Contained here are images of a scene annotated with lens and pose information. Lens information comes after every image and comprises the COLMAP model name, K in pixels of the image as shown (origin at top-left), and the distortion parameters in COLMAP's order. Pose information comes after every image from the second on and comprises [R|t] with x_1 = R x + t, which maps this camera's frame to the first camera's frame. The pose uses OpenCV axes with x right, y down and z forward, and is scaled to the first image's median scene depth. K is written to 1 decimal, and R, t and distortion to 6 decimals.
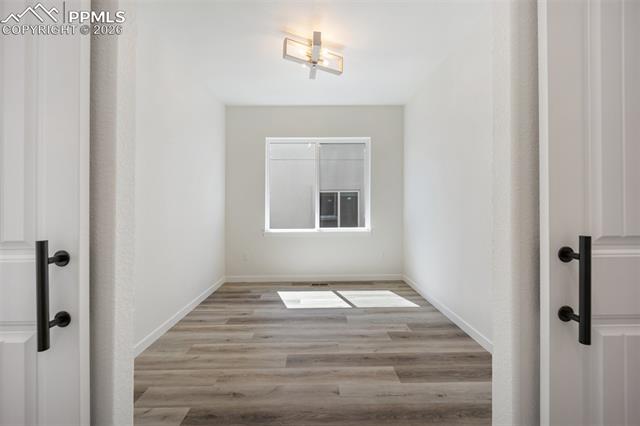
lens RADIAL K [[260.0, 0, 319.0], [0, 260.0, 205.7], [0, 0, 1]] dist [-0.006376, 0.000756]
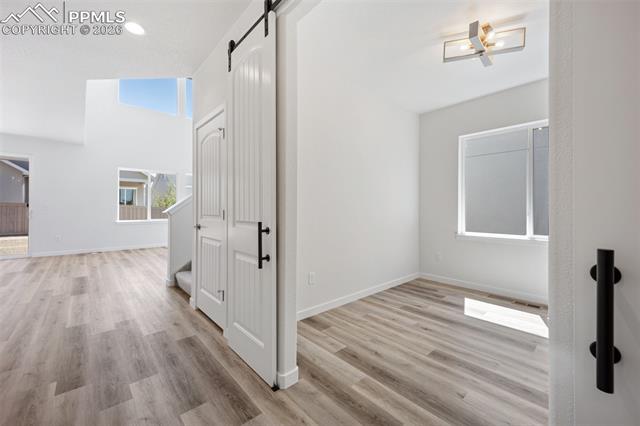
lens RADIAL K [[260.0, 0, 314.2], [0, 260.0, 209.8], [0, 0, 1]] dist [-0.006376, 0.000756]
pose [[0.635957, 0.010018, -0.771660, 0.276908], [-0.000940, 0.999925, 0.012207, -0.002351], [0.771724, -0.007038, 0.635919, -0.035790]]
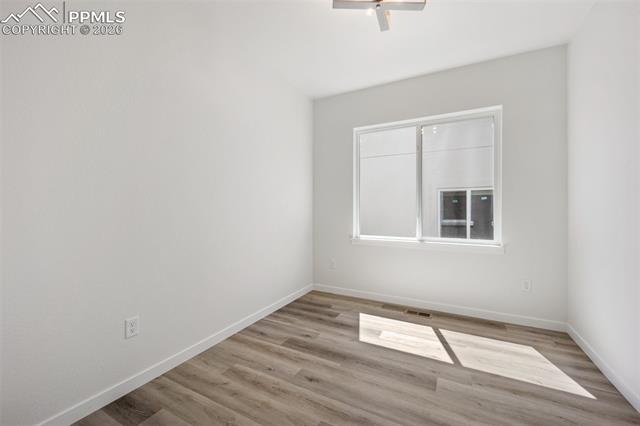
lens RADIAL K [[260.0, 0, 322.4], [0, 260.0, 204.7], [0, 0, 1]] dist [-0.006376, 0.000756]
pose [[0.877840, 0.001565, -0.478952, 0.161312], [-0.005675, 0.999958, -0.007134, -0.004046], [0.478921, 0.008981, 0.877812, 0.284608]]
